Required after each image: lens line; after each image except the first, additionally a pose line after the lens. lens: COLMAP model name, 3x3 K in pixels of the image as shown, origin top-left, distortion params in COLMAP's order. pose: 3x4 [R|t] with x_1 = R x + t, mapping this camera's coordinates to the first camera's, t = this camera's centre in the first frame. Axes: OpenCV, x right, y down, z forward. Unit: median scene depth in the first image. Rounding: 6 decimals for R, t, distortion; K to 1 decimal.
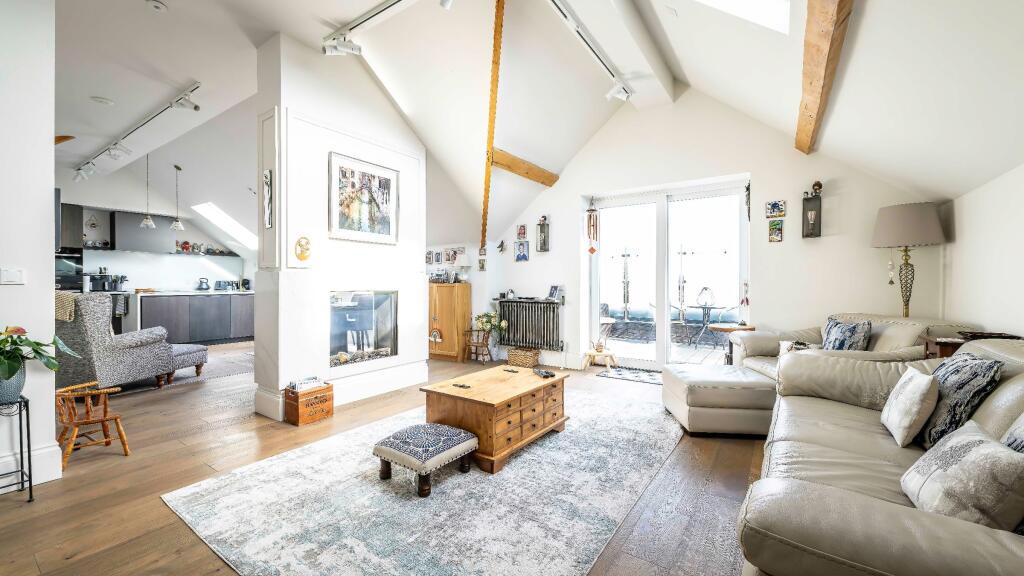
lens RADIAL K [[400.3, 0, 504.2], [0, 400.3, 286.4], [0, 0, 1]] dist [0.001799, 0.000112]
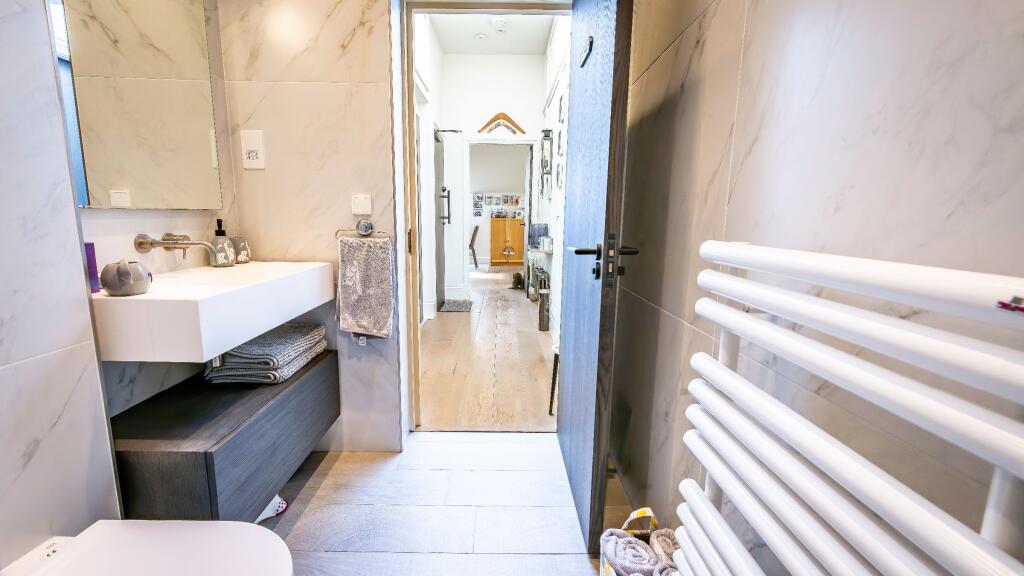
lens RADIAL K [[415.9, 0, 505.6], [0, 415.9, 287.2], [0, 0, 1]] dist [-0.000015, -0.000047]
pose [[0.814456, -0.085210, 0.573935, -1.171307], [-0.008510, 0.987297, 0.158657, 0.000803], [-0.580163, -0.134104, 0.803384, -0.368262]]
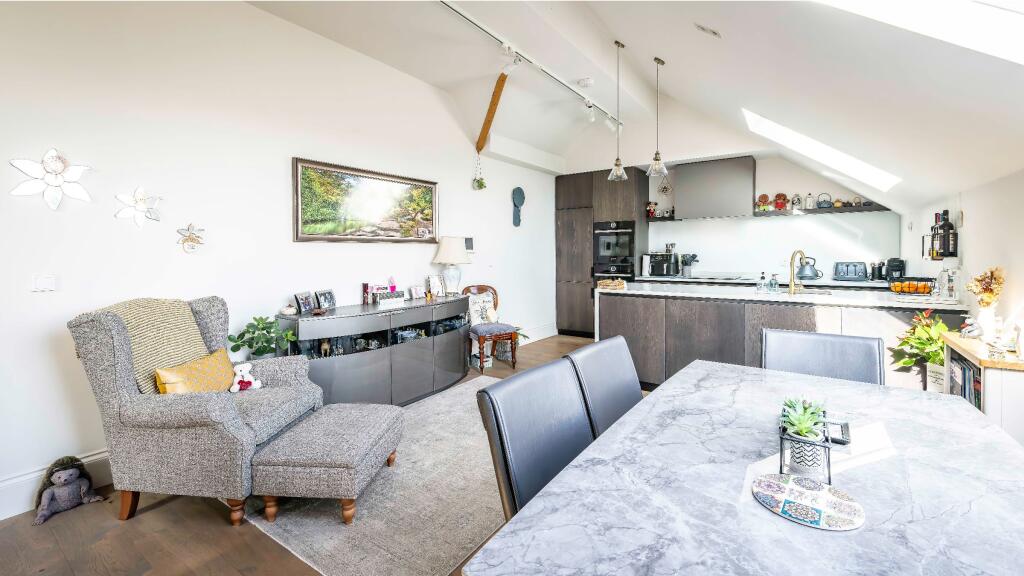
lens RADIAL K [[424.1, 0, 513.2], [0, 424.1, 260.6], [0, 0, 1]] dist [0.003485, 0.000116]
pose [[-0.004588, 0.019869, -0.999792, -0.289616], [-0.001793, 0.999801, 0.019877, -0.044547], [0.999988, 0.001884, -0.004552, 1.014997]]
